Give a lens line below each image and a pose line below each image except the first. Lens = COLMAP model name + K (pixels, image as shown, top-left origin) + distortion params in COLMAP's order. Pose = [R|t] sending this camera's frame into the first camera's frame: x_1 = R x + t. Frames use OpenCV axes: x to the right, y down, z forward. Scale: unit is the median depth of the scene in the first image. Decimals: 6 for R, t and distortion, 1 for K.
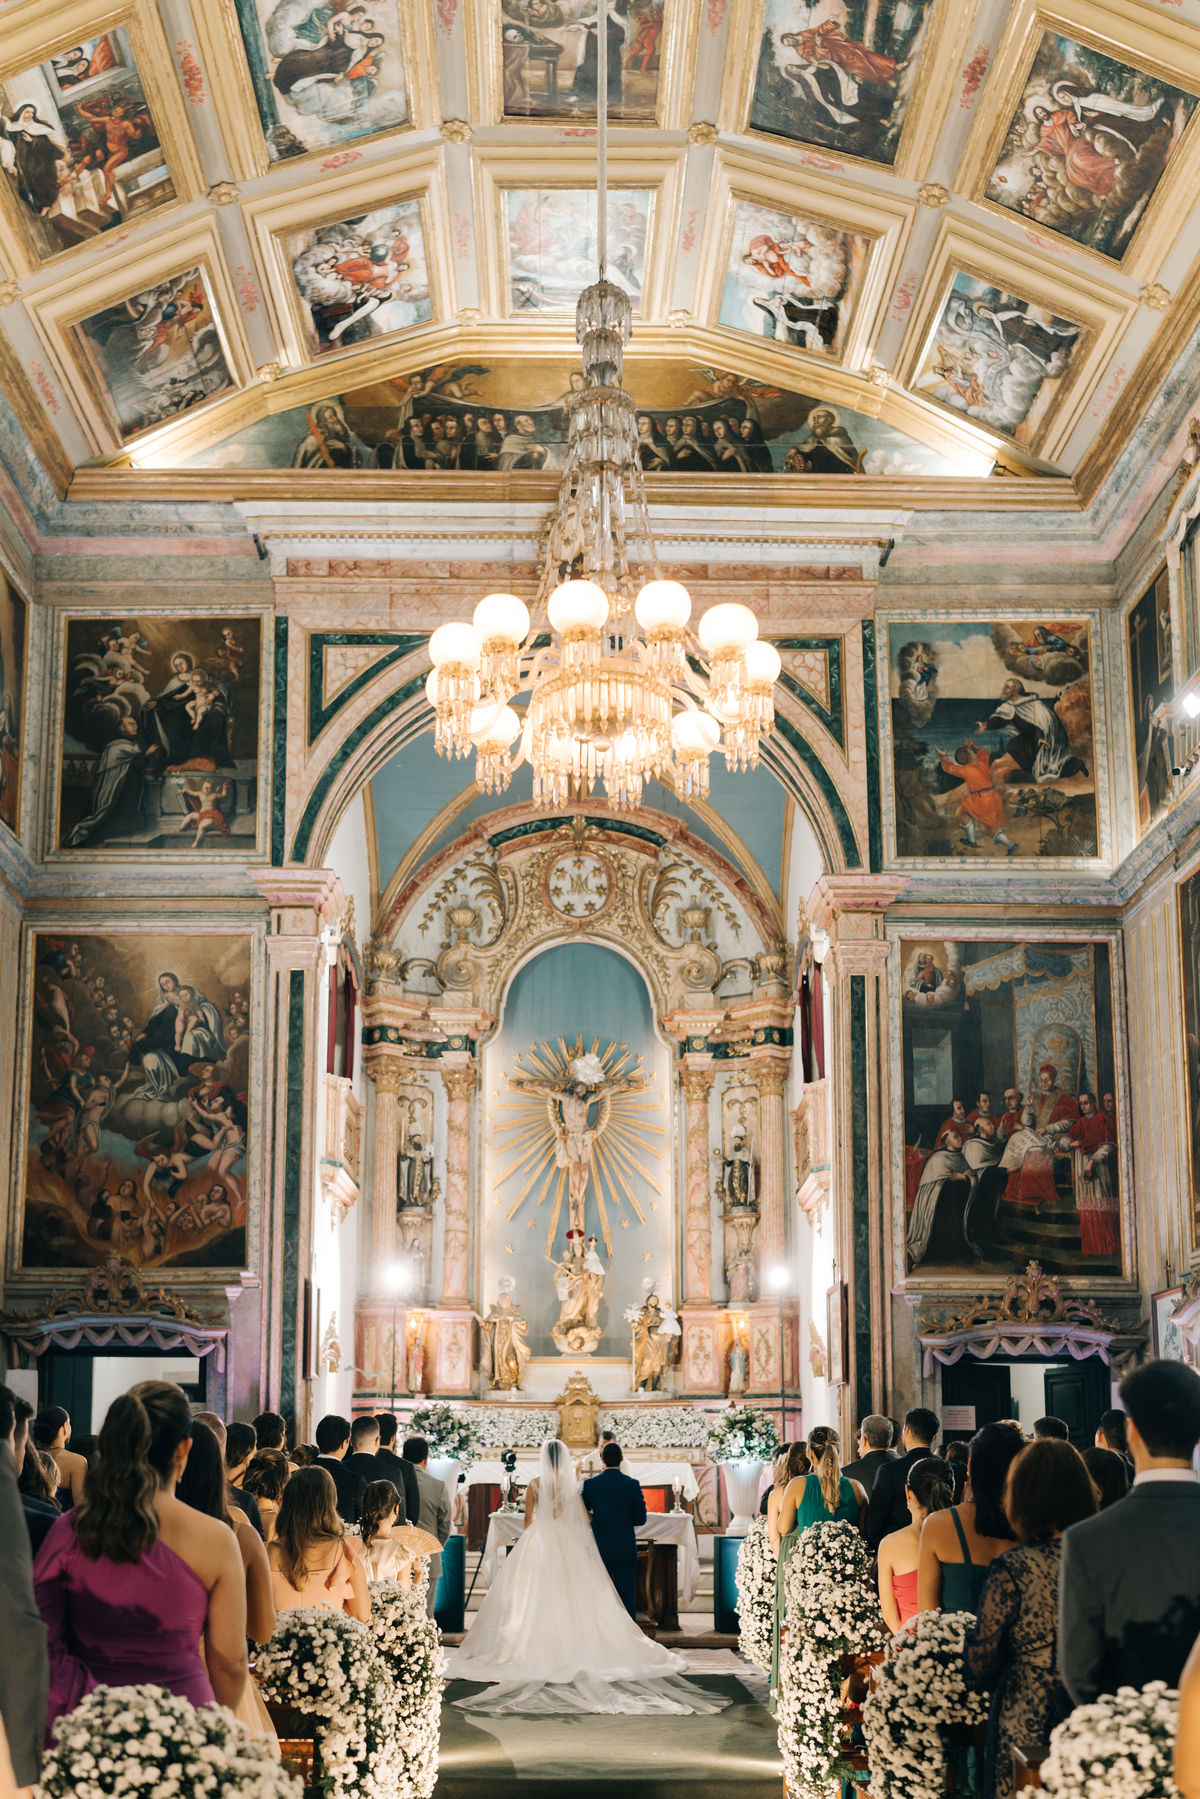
lens RADIAL K [[1845.2, 0, 565.2], [0, 1845.2, 1195.0], [0, 0, 1]] dist [0.033596, -0.050582]
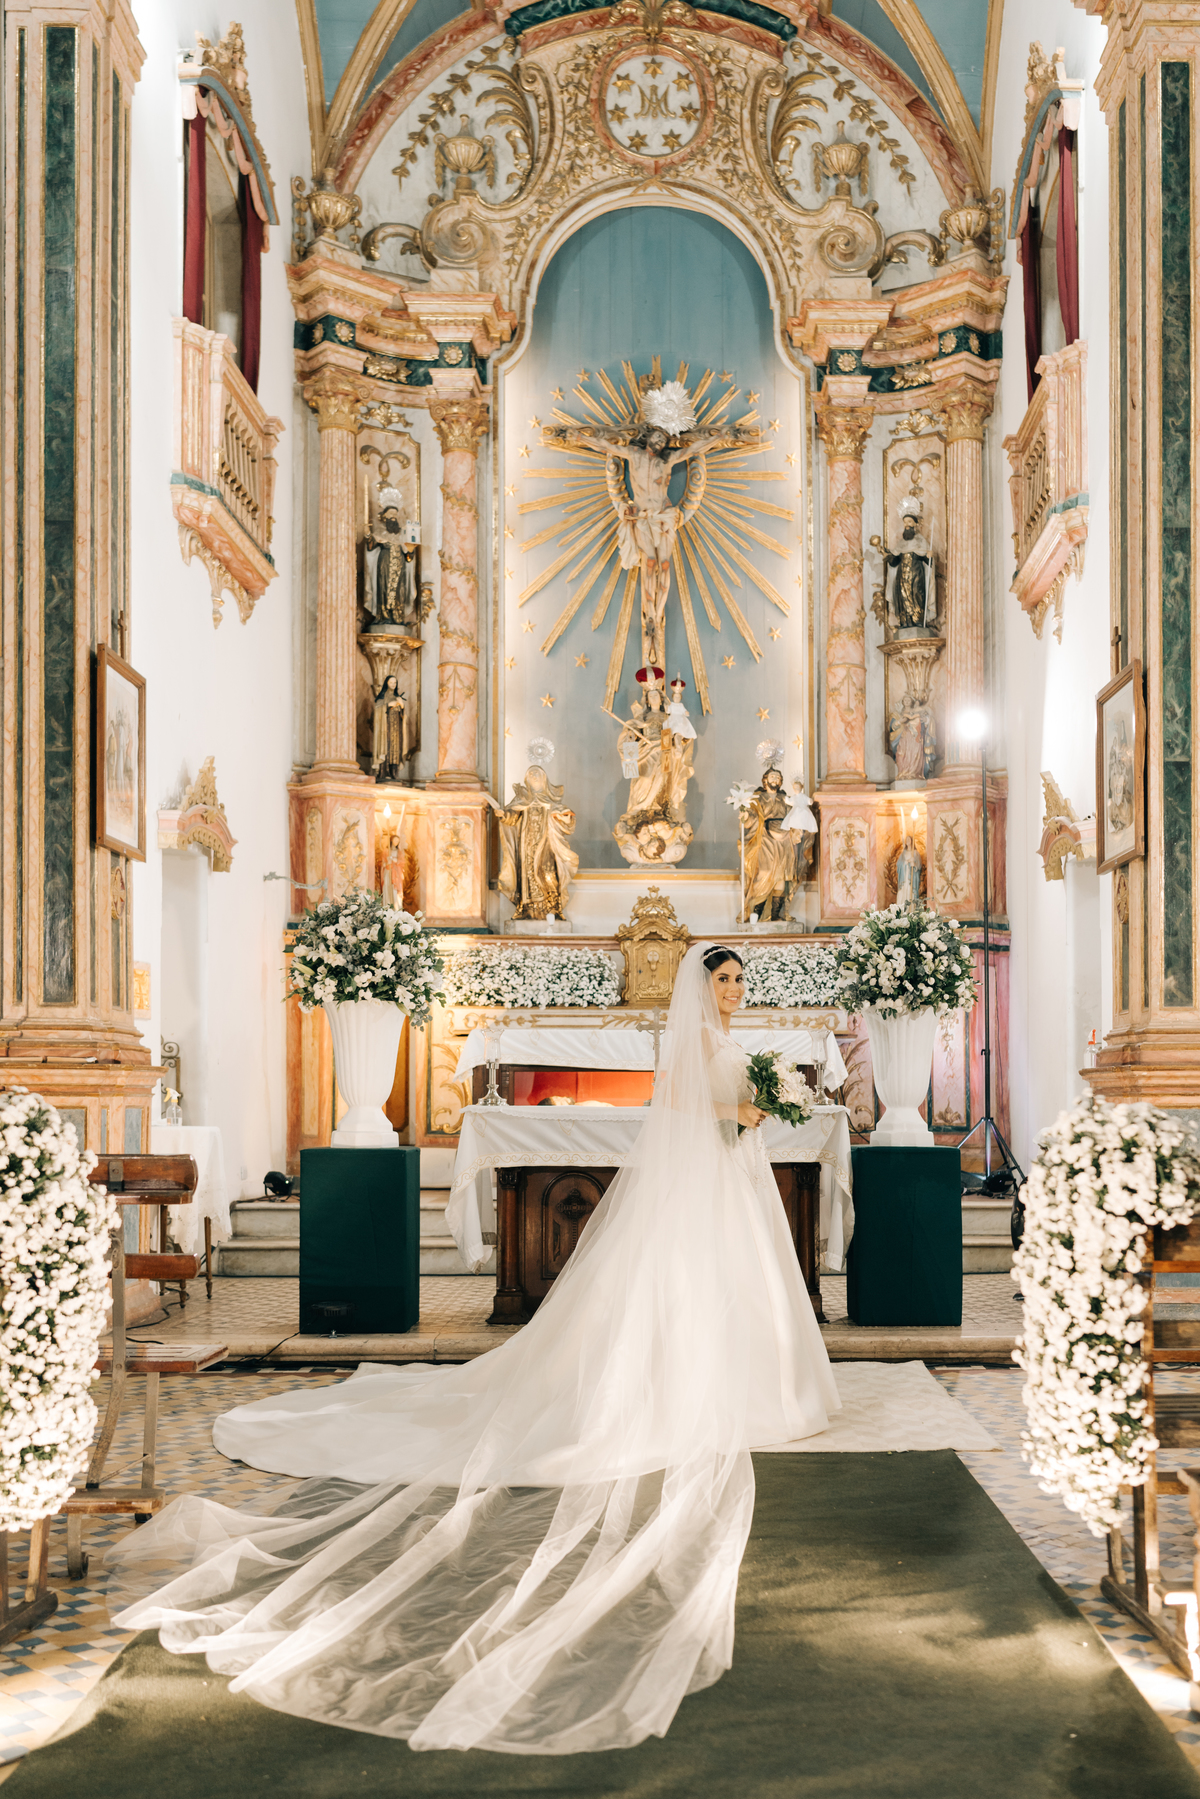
lens RADIAL K [[1870.3, 0, 757.8], [0, 1870.3, 1083.6], [0, 0, 1]] dist [0.003692, 0.006809]
pose [[0.999139, -0.005598, 0.041113, 0.015949], [-0.000628, 0.988704, 0.149881, 0.066936], [-0.041487, -0.149778, 0.987849, 0.365379]]
